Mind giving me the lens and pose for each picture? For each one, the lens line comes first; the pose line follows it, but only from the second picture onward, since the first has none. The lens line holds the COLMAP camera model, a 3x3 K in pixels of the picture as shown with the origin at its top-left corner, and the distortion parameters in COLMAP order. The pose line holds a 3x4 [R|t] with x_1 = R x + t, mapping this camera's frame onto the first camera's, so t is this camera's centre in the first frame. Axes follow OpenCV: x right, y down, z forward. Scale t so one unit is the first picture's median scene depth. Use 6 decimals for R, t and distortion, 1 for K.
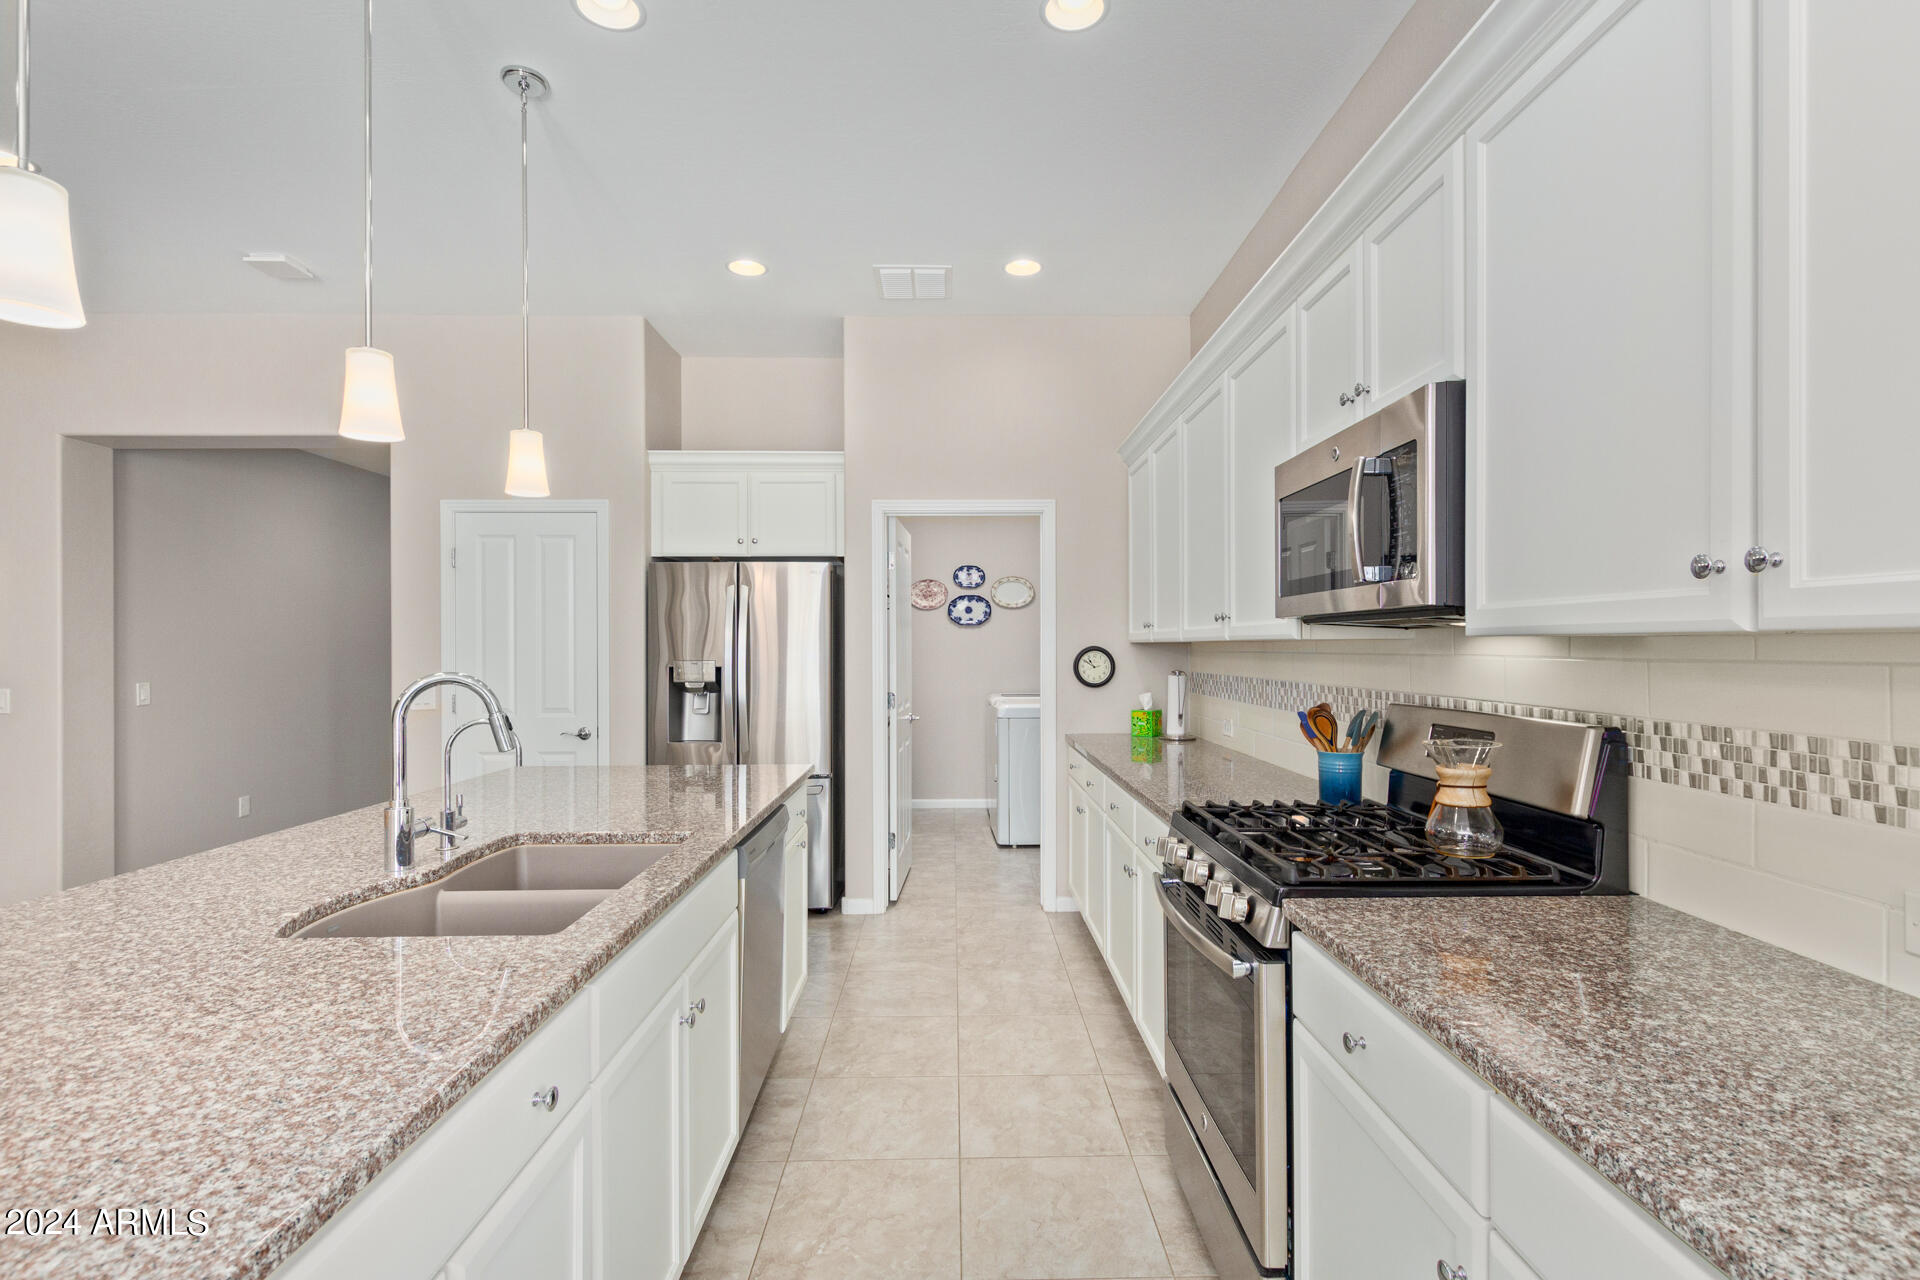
lens RADIAL K [[900.2, 0, 959.9], [0, 900.2, 650.9], [0, 0, 1]] dist [0.003427, -0.000663]
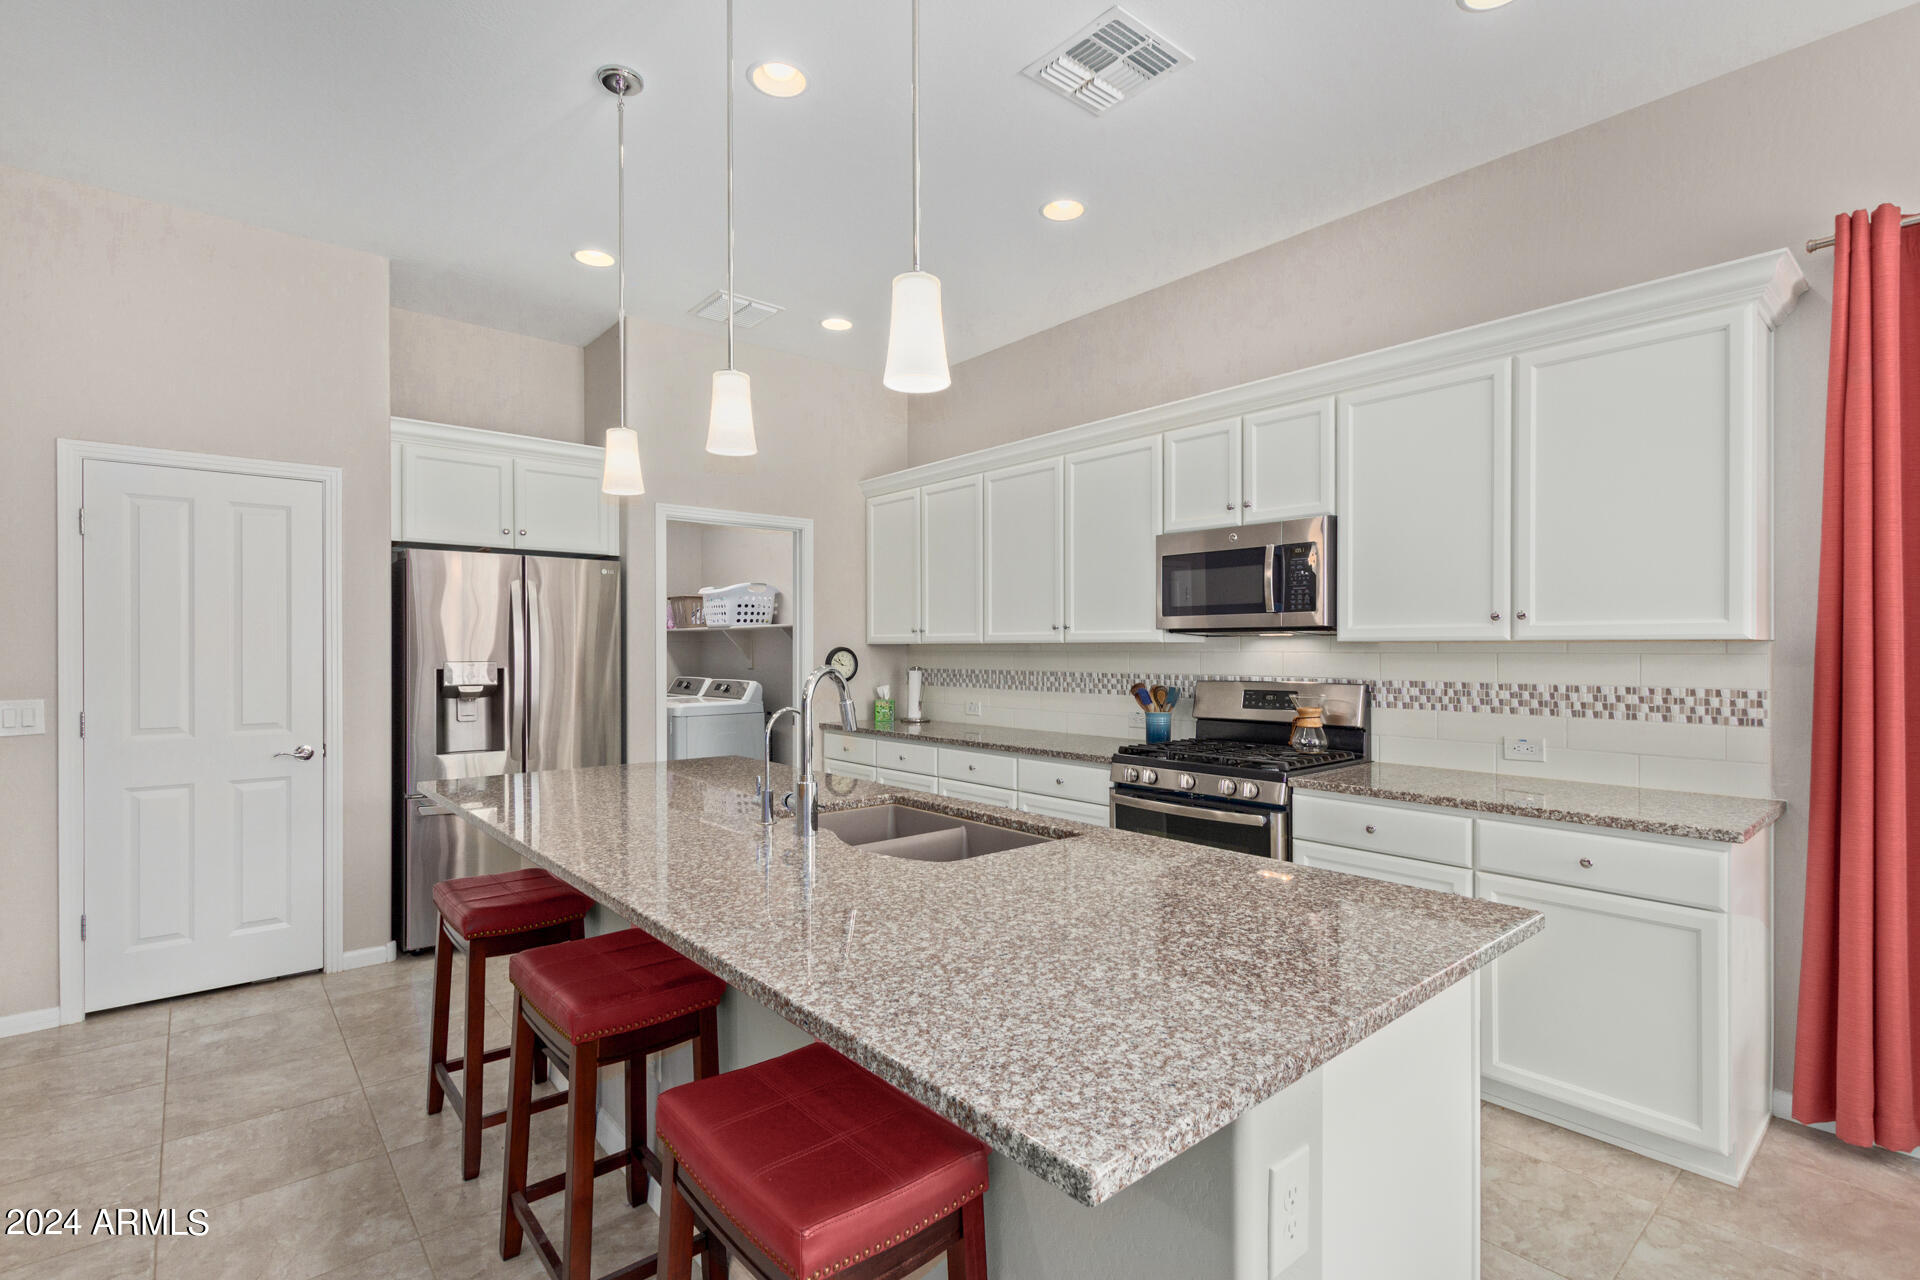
lens RADIAL K [[900.2, 0, 968.4], [0, 900.2, 637.9], [0, 0, 1]] dist [0.003427, -0.000663]
pose [[0.764973, 0.010156, 0.643982, -0.514814], [0.001613, 0.999842, -0.017685, 0.003965], [-0.644060, 0.014568, 0.764836, -0.010947]]
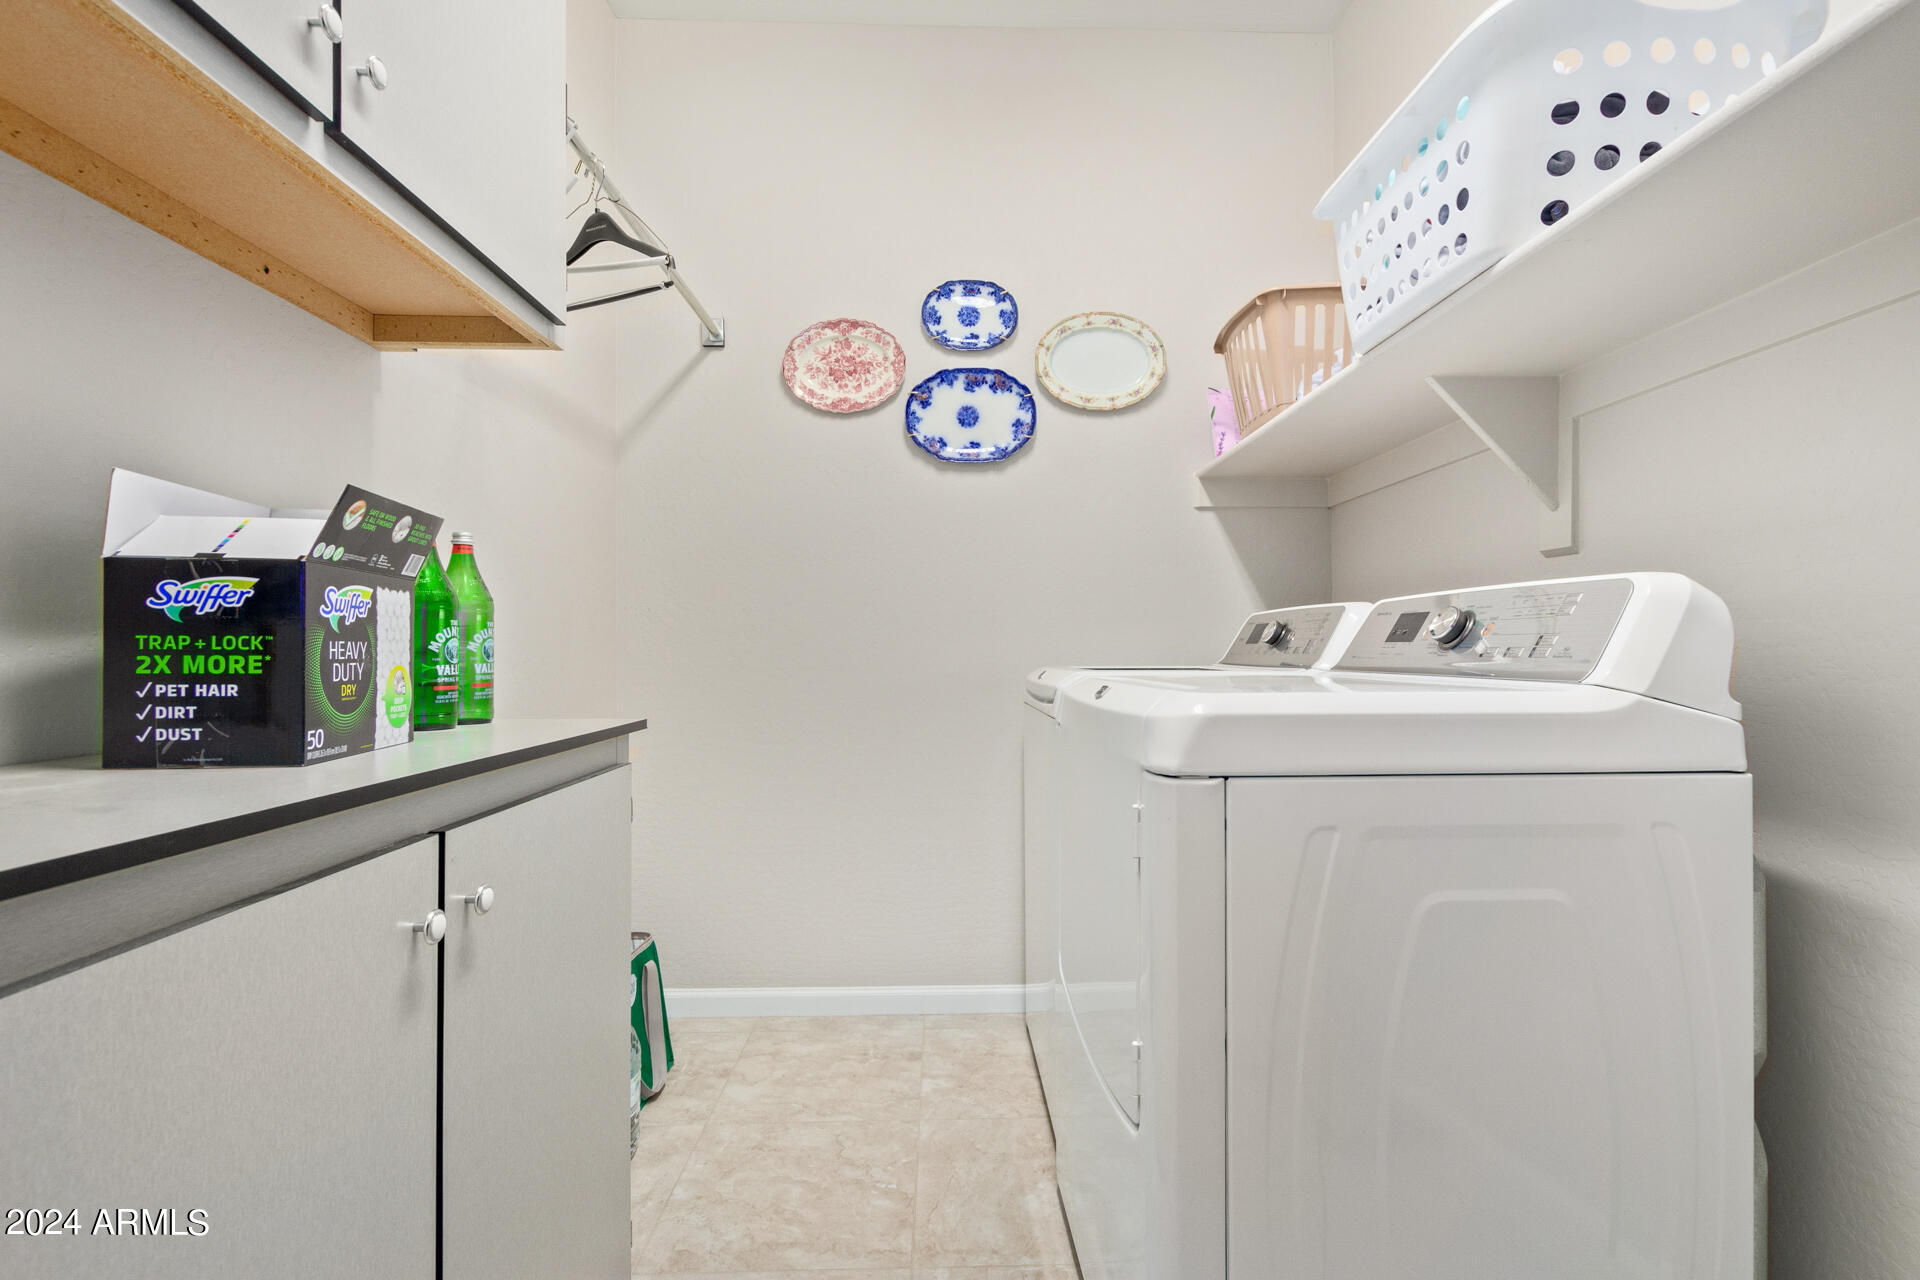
lens RADIAL K [[900.2, 0, 963.5], [0, 900.2, 647.0], [0, 0, 1]] dist [0.003427, -0.000663]
pose [[0.999566, -0.000631, 0.029438, -0.003149], [0.000854, 0.999971, -0.007574, 0.073880], [-0.029433, 0.007595, 0.999538, 1.164501]]
